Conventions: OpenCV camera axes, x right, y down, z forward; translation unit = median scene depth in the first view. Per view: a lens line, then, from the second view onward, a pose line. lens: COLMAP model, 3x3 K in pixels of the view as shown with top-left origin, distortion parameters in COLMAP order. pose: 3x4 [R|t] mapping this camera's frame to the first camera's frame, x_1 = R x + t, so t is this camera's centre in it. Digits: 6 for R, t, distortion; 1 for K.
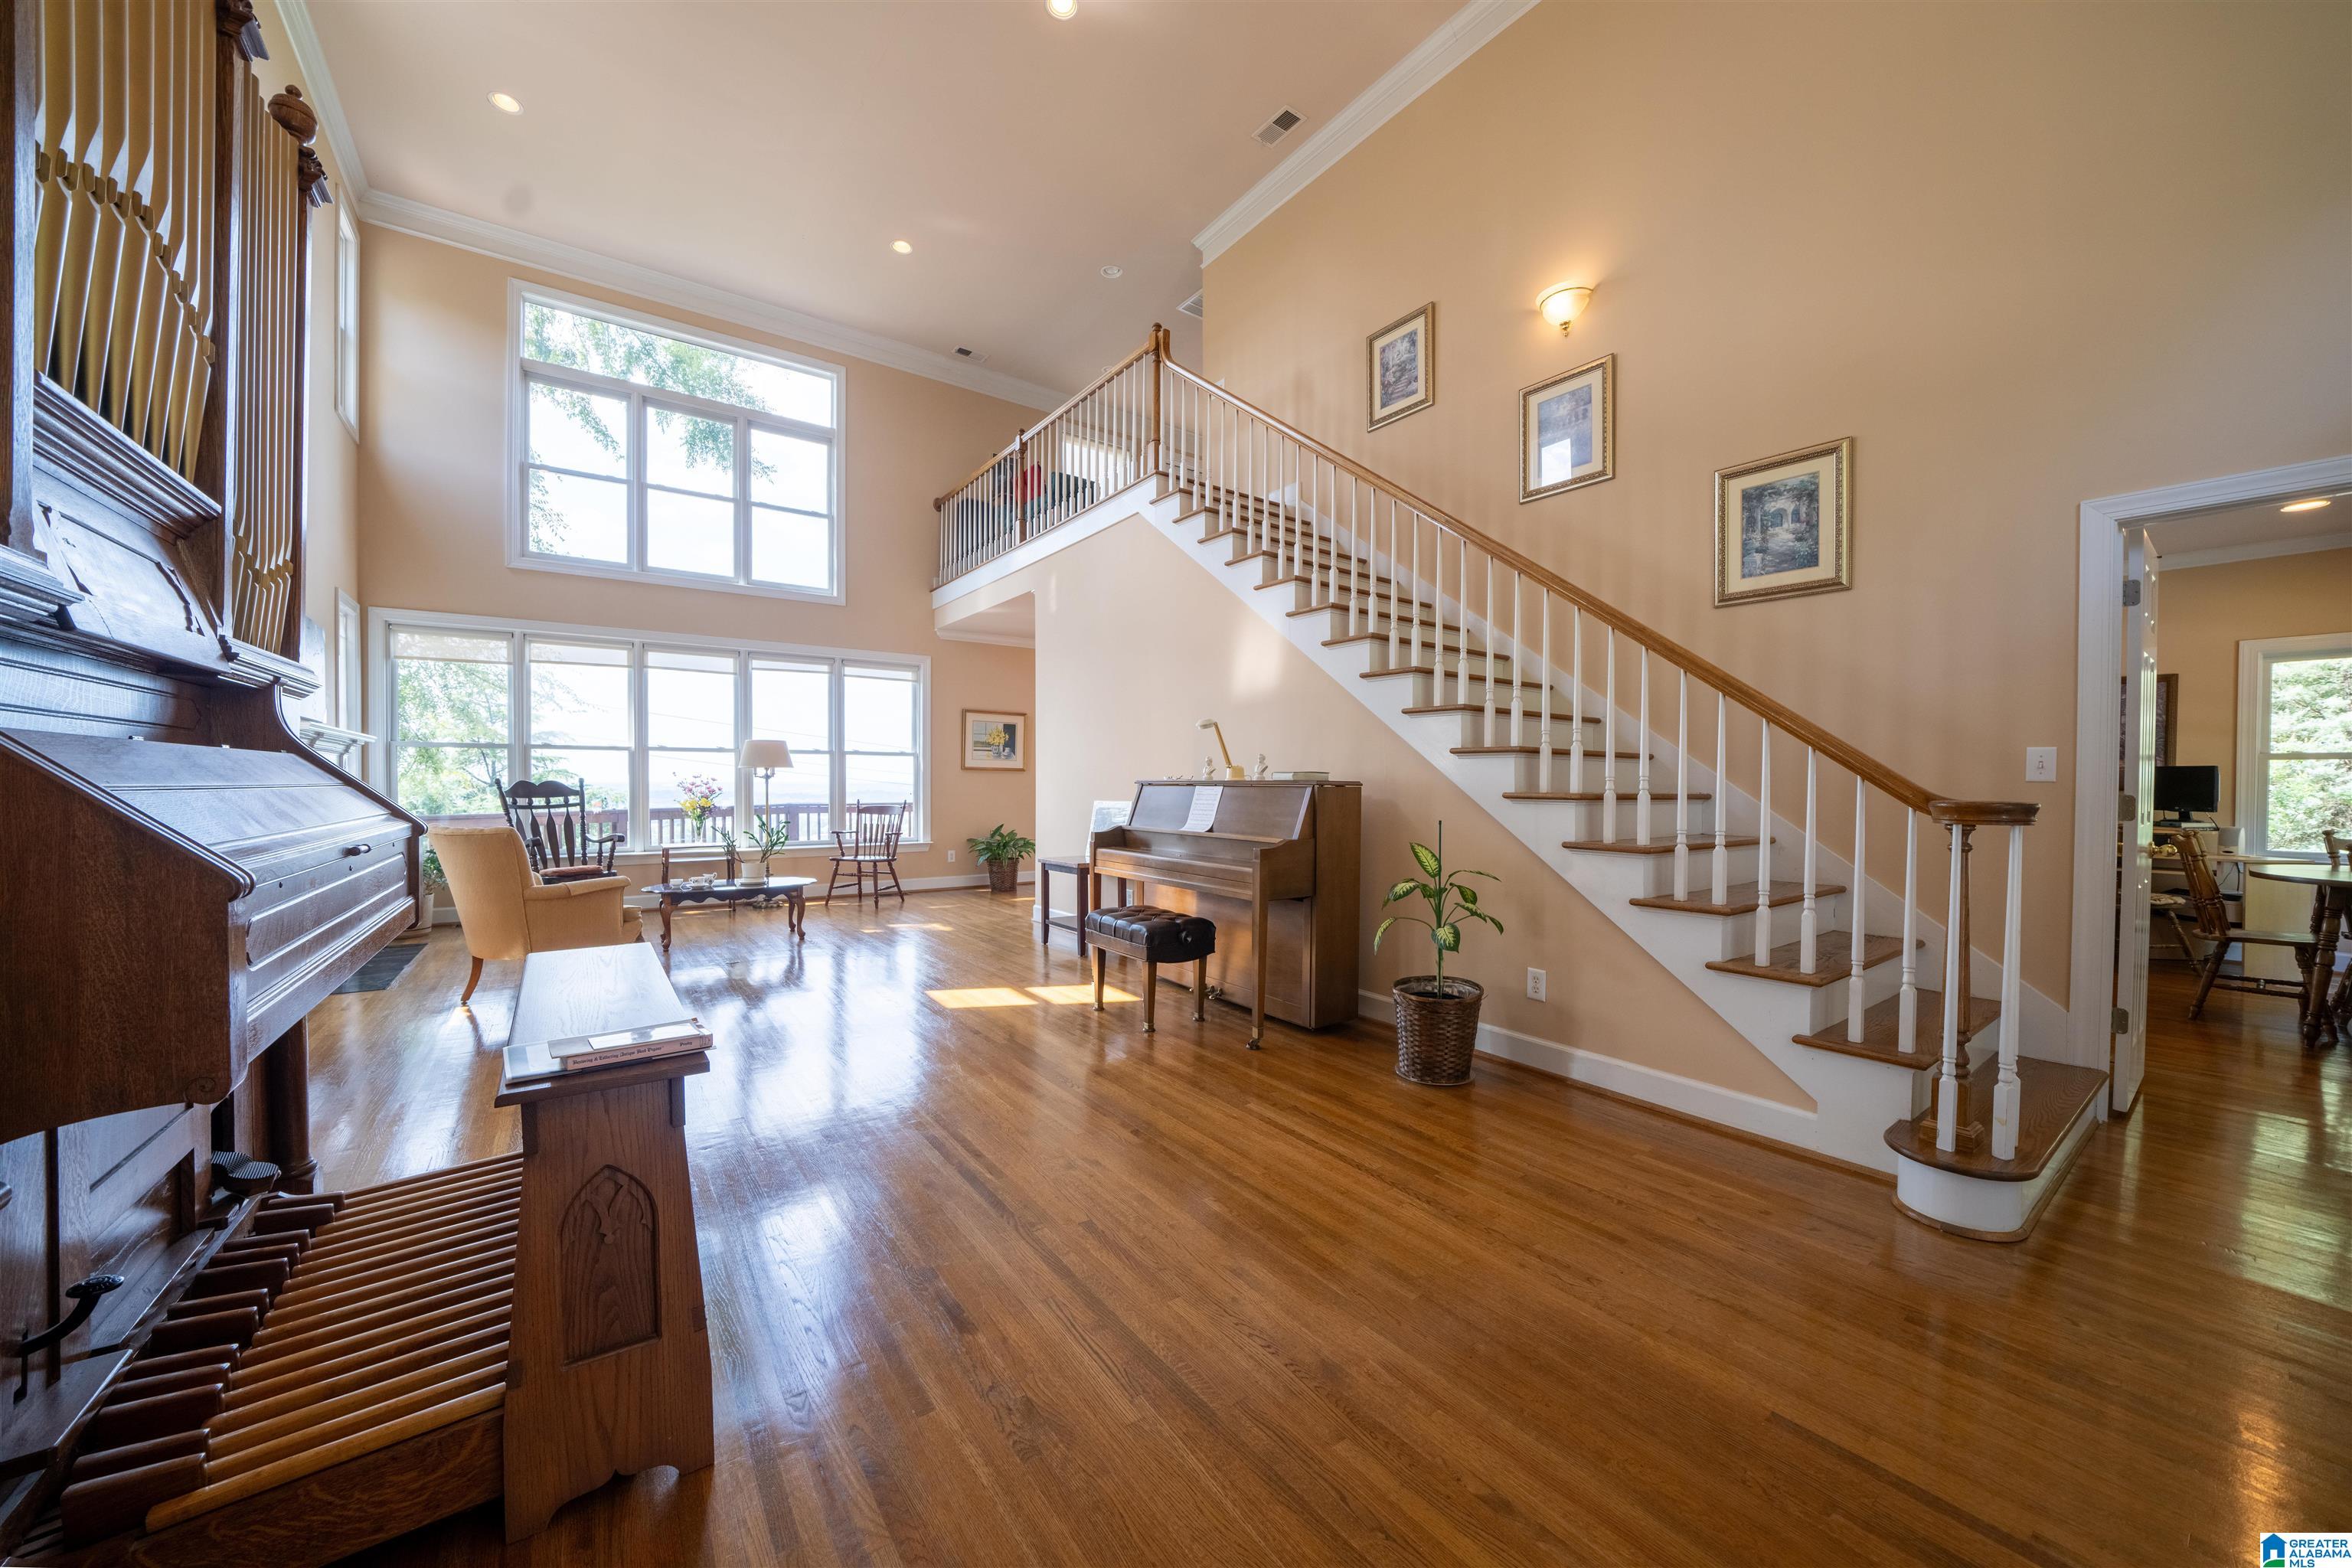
lens RADIAL K [[822.8, 0, 1177.2], [0, 822.8, 787.6], [0, 0, 1]] dist [-0.017592, 0.000353]
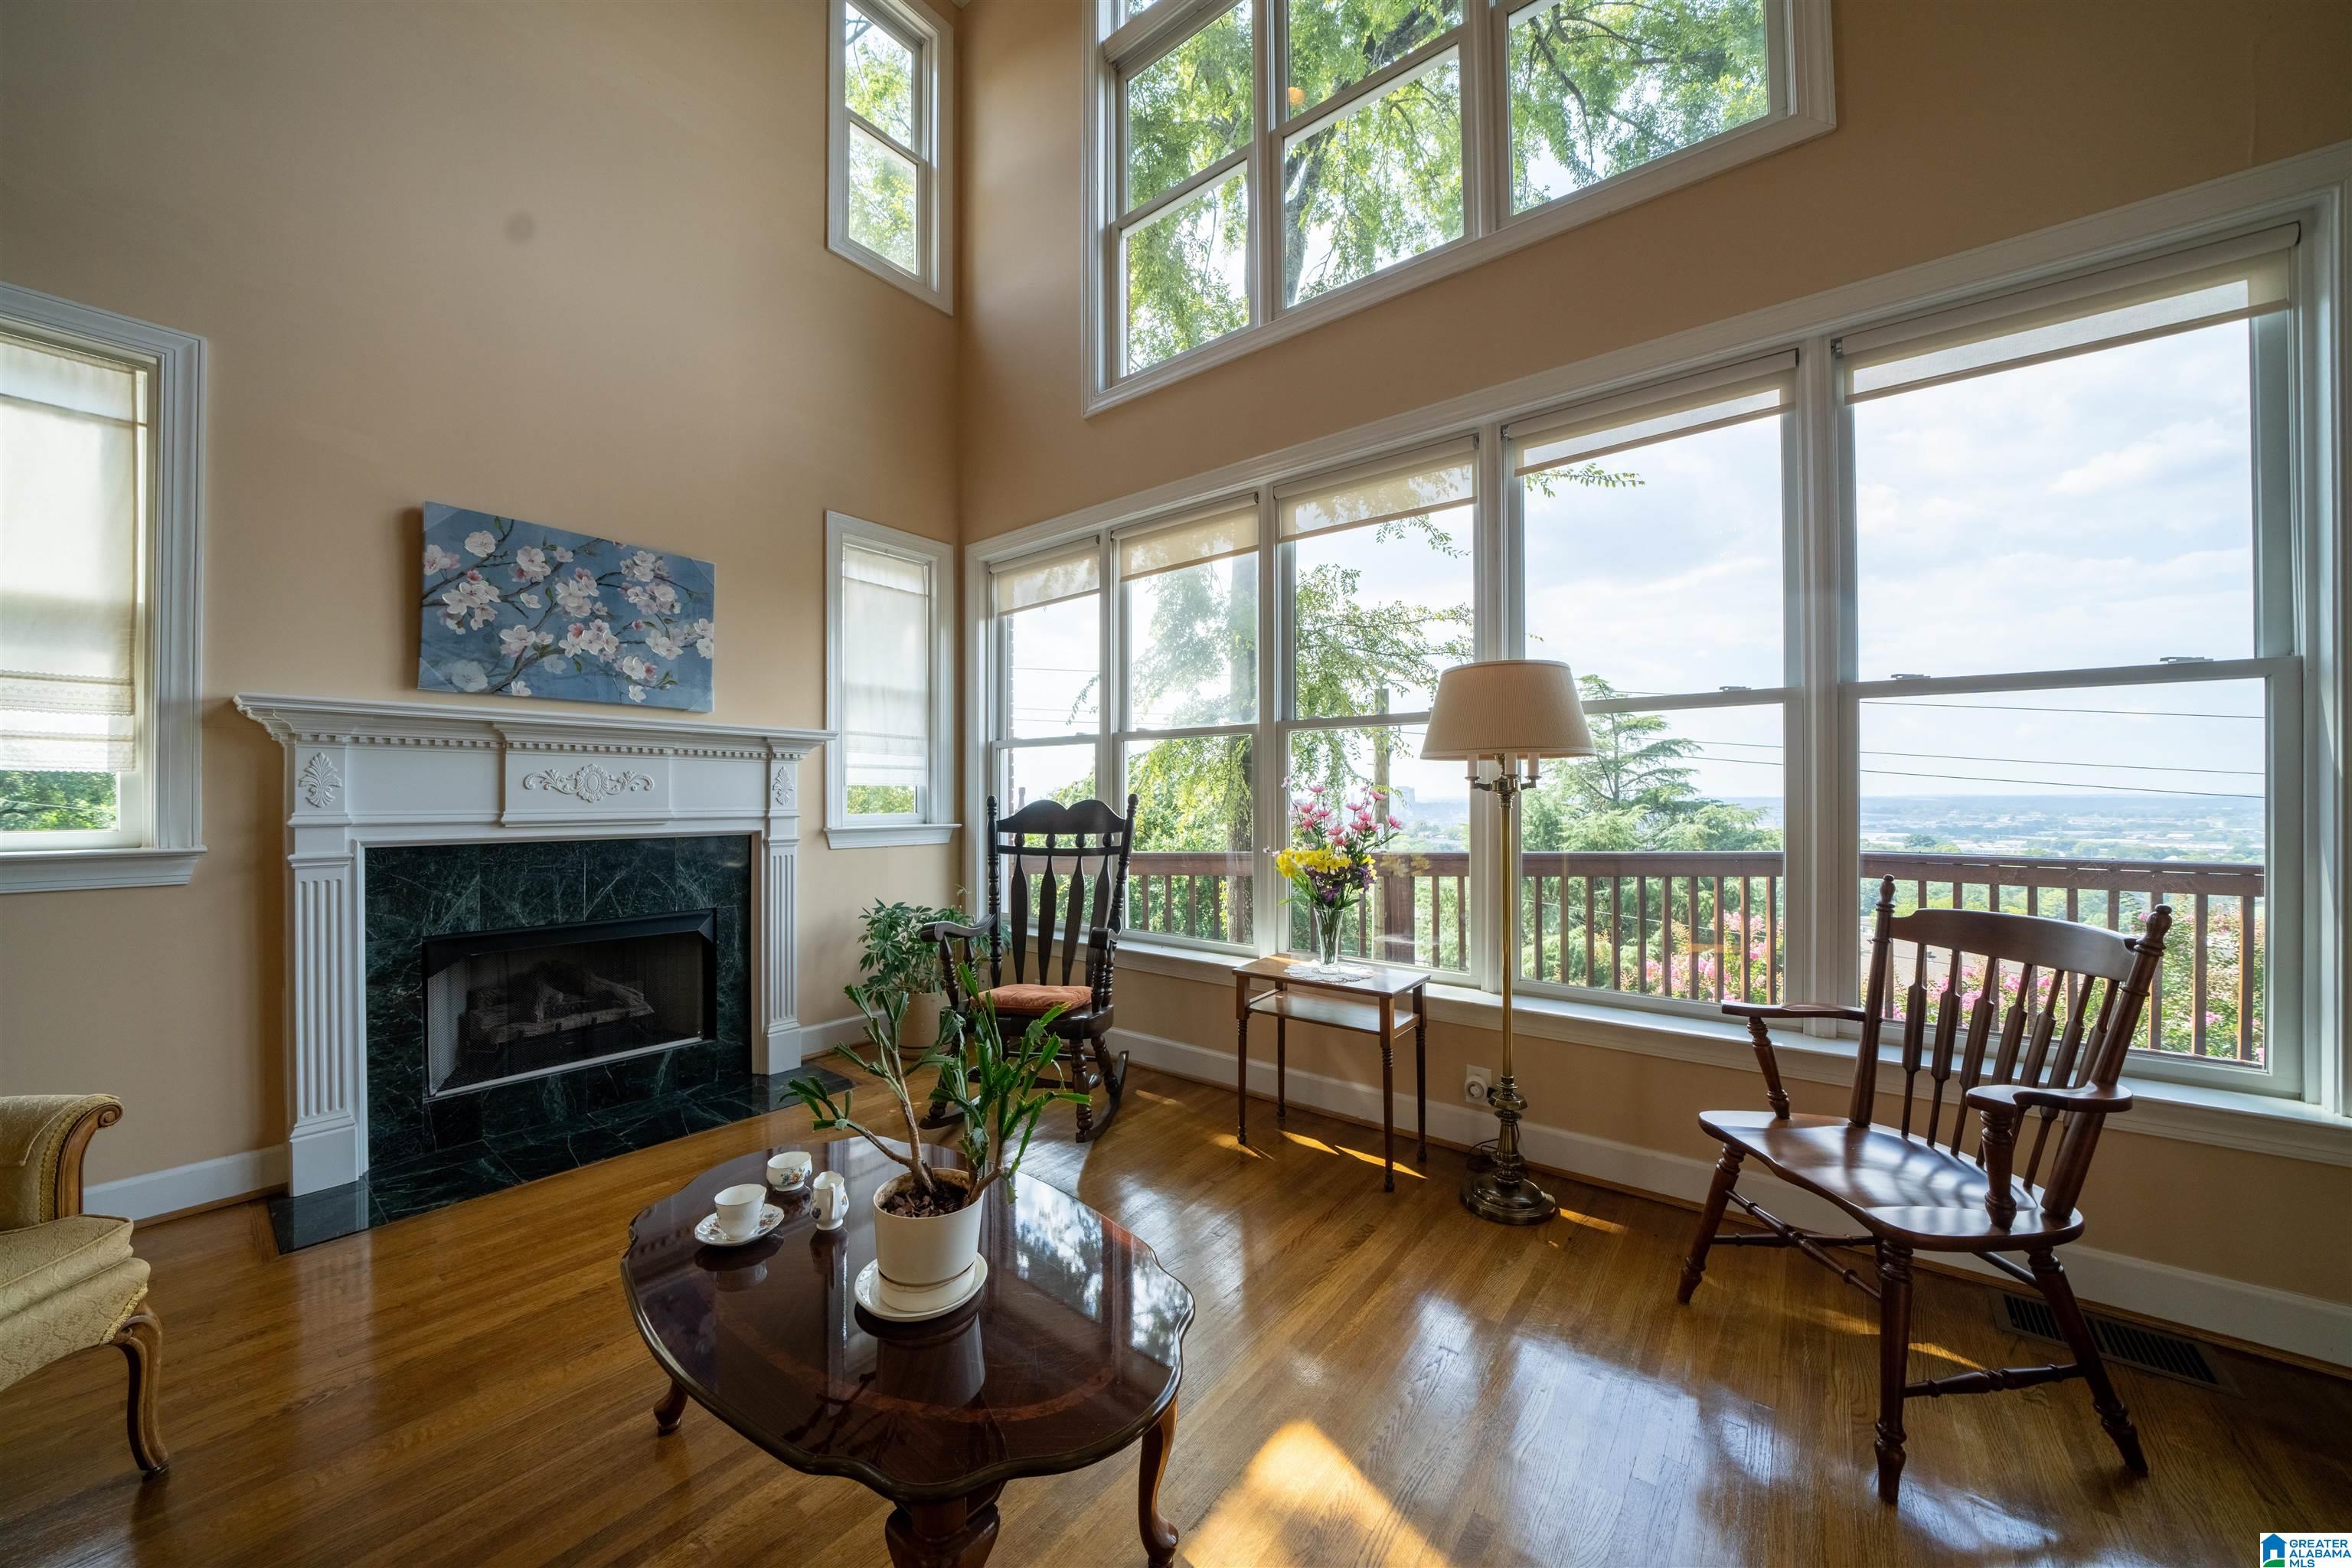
lens RADIAL K [[822.8, 0, 1169.2], [0, 822.8, 789.4], [0, 0, 1]] dist [-0.017592, 0.000353]
pose [[0.258986, -0.014650, -0.965770, -0.233870], [-0.008139, 0.999816, -0.017349, -0.005780], [0.965847, 0.012354, 0.258820, 0.789698]]
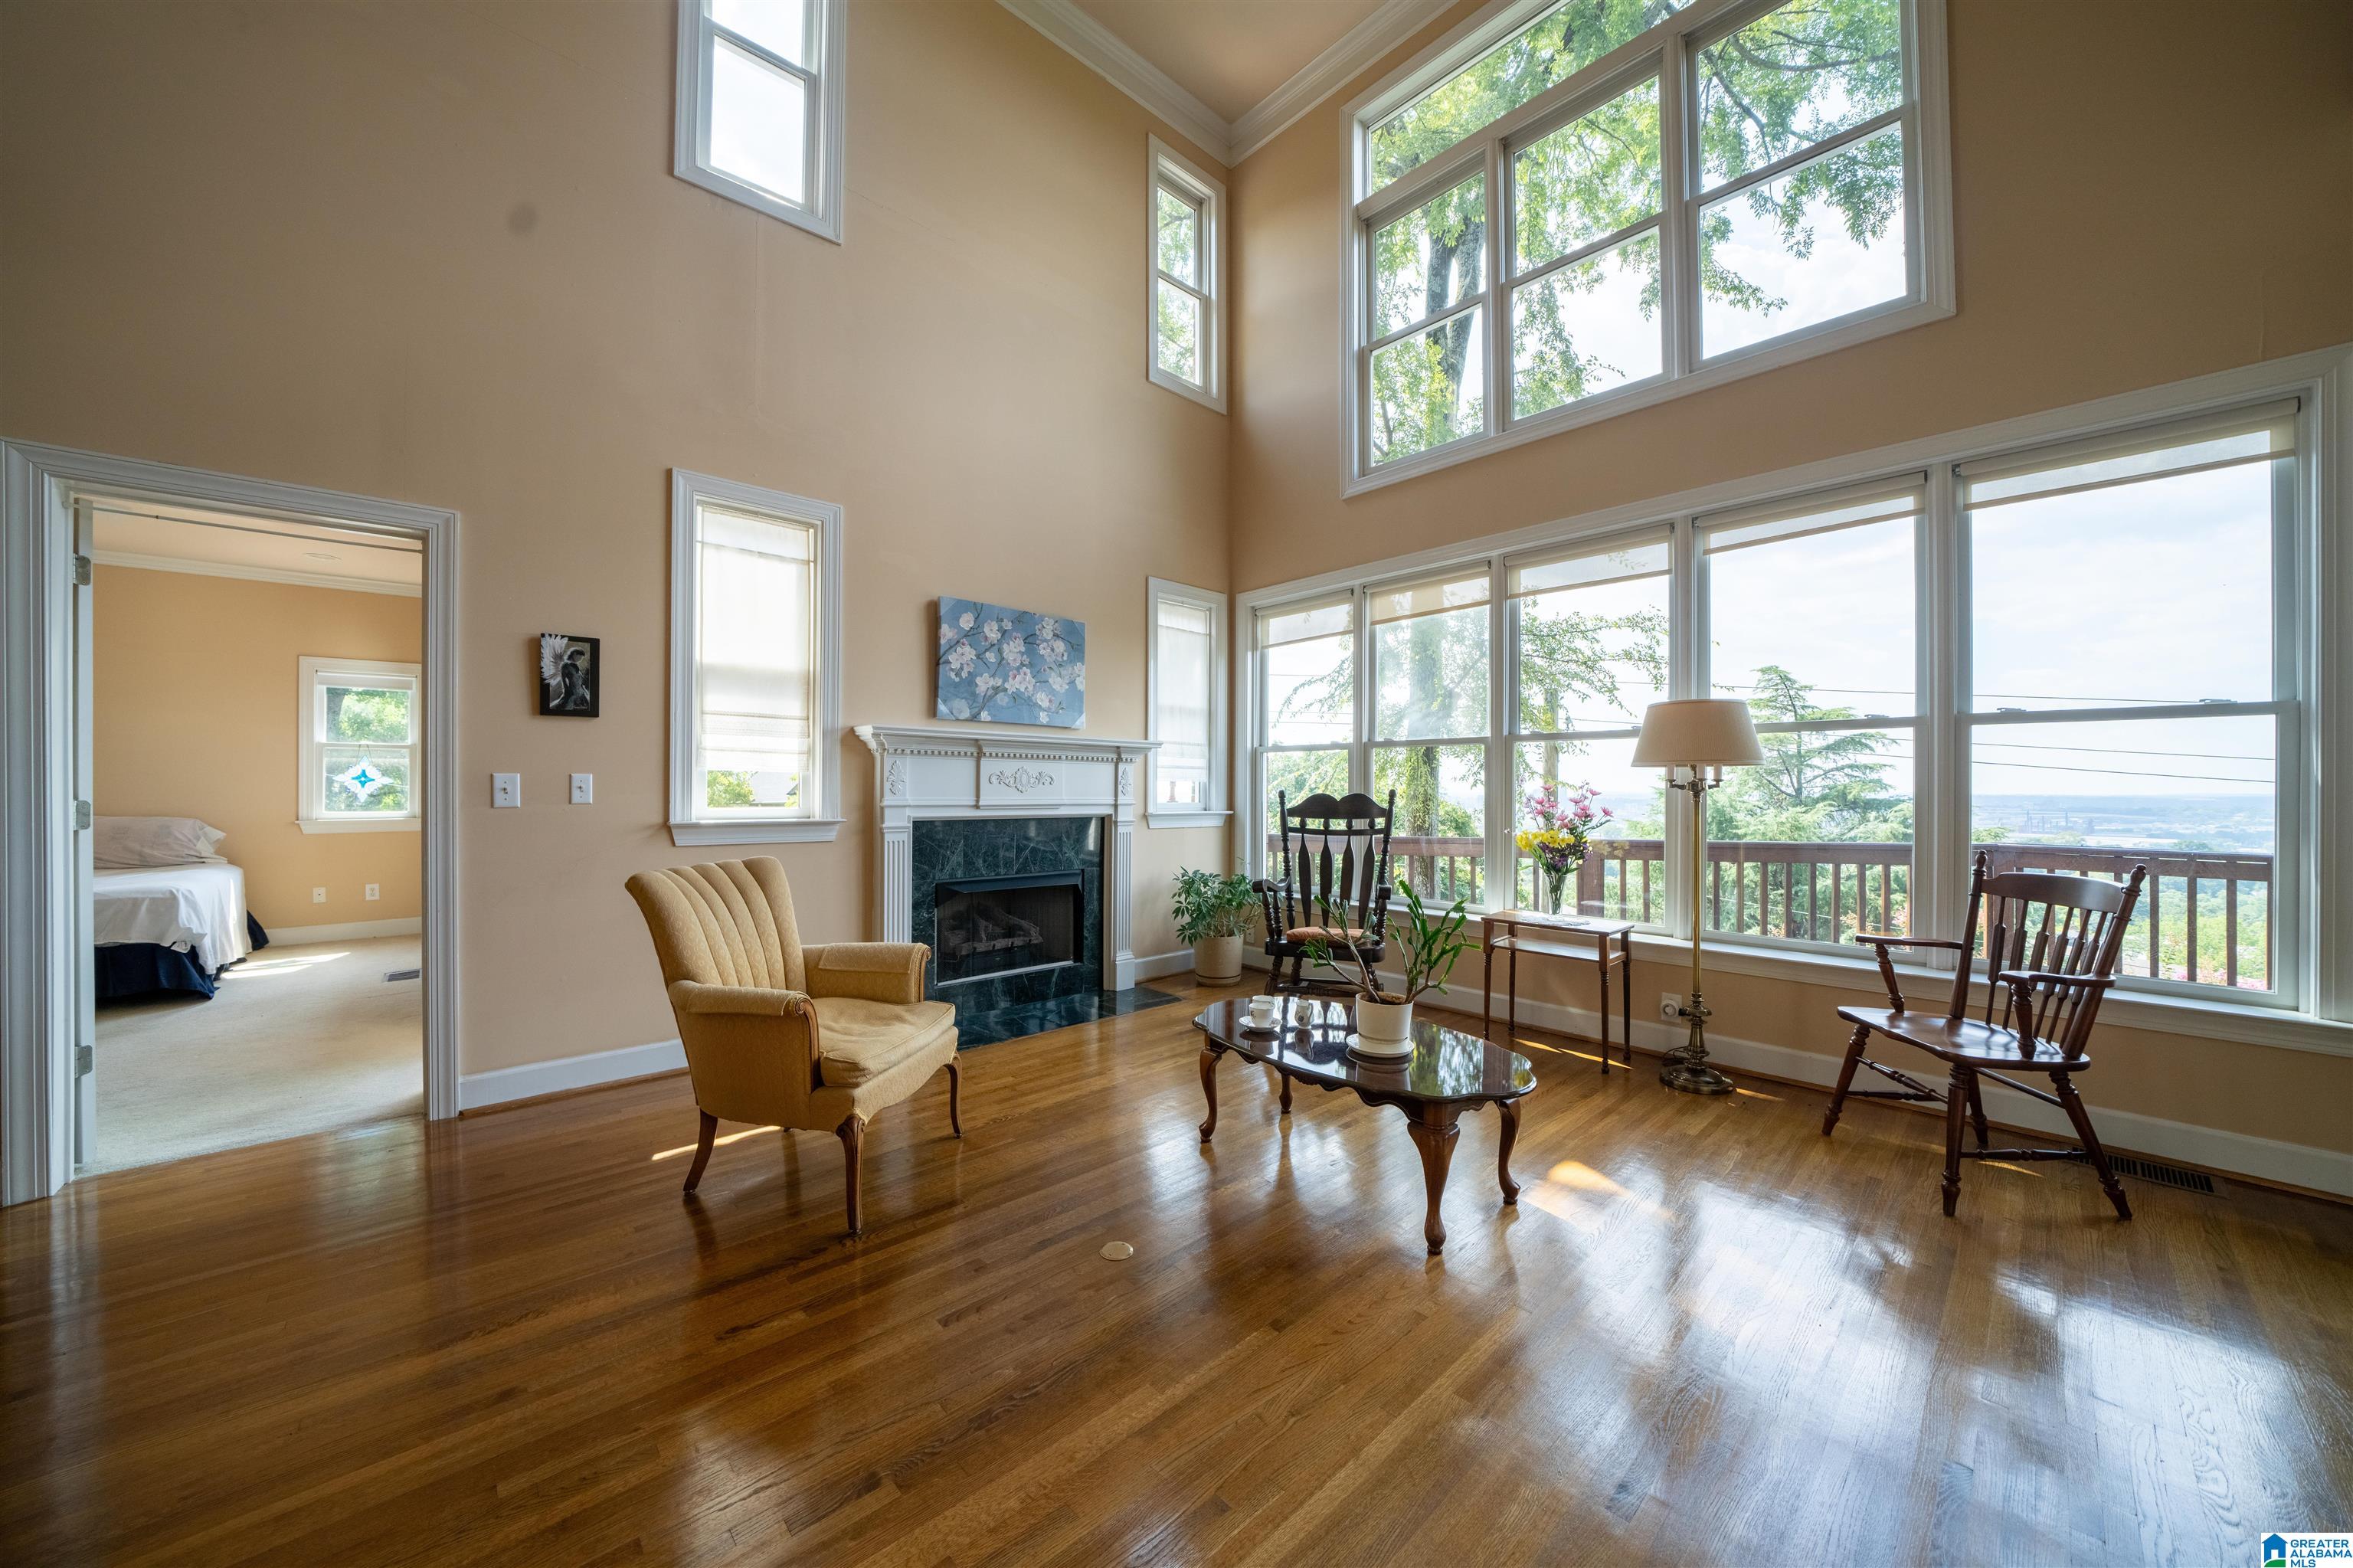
lens RADIAL K [[823.1, 0, 1184.1], [0, 823.1, 780.9], [0, 0, 1]] dist [-0.017592, 0.000353]
pose [[0.114154, -0.014598, -0.993356, -0.102691], [-0.016678, 0.999723, -0.016608, -0.004694], [0.993323, 0.018463, 0.113878, 0.675272]]
